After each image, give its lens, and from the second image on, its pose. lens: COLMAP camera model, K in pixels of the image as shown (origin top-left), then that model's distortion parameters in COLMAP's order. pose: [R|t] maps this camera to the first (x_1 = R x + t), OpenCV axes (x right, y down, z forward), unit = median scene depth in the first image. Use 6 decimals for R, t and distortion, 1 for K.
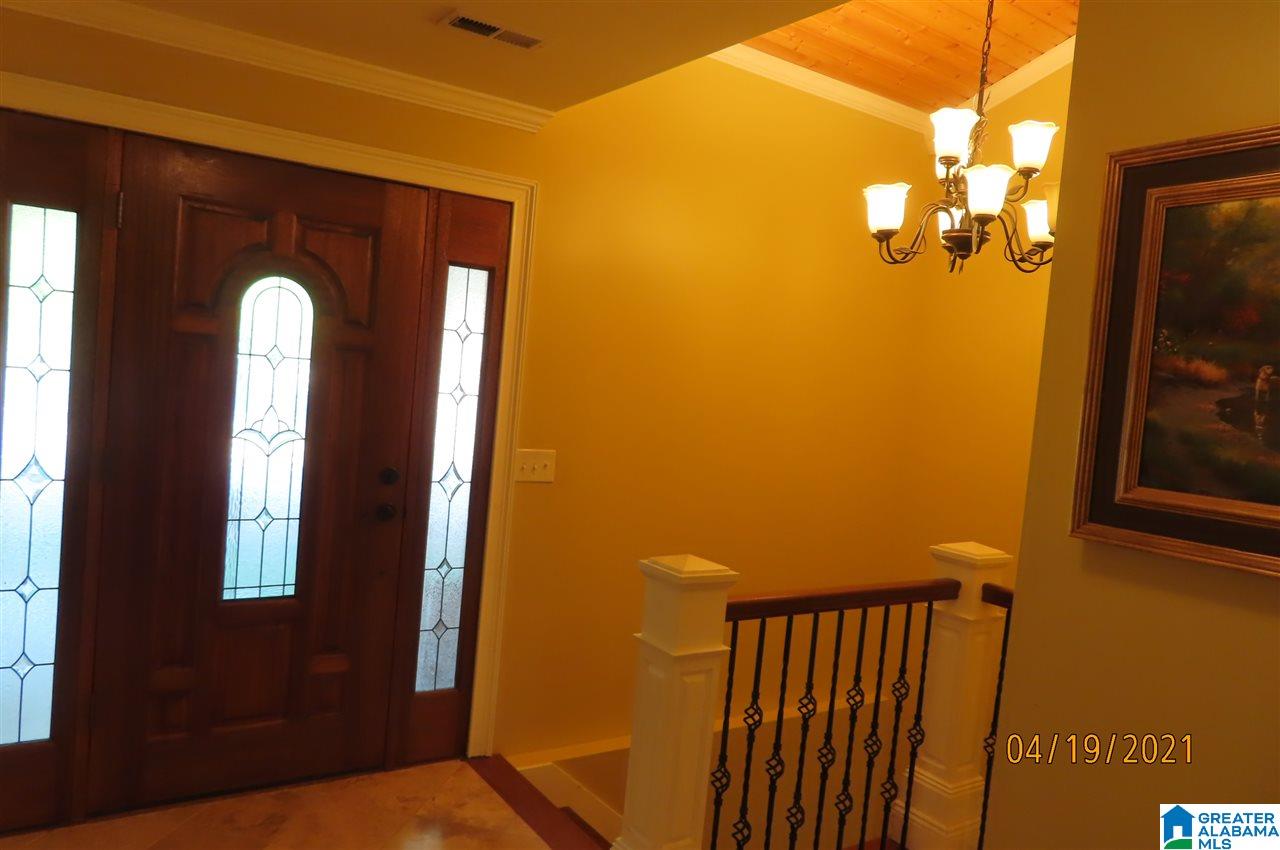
lens RADIAL K [[905.3, 0, 640.0], [0, 905.3, 425.0], [0, 0, 1]] dist [-0.000634, -0.000436]
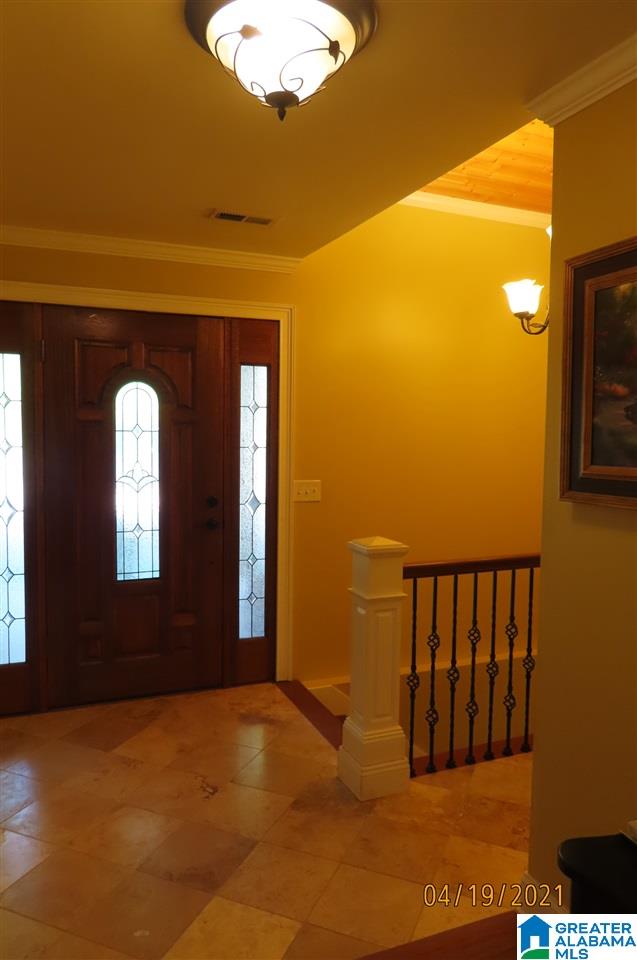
lens RADIAL K [[674.4, 0, 318.5], [0, 674.4, 480.0], [0, 0, 1]] dist [0.009420, 0.002622]
pose [[0.979163, -0.060542, -0.193840, 0.145338], [0.062324, 0.998051, 0.003099, 0.028590], [0.193274, -0.015115, 0.981028, -0.131078]]
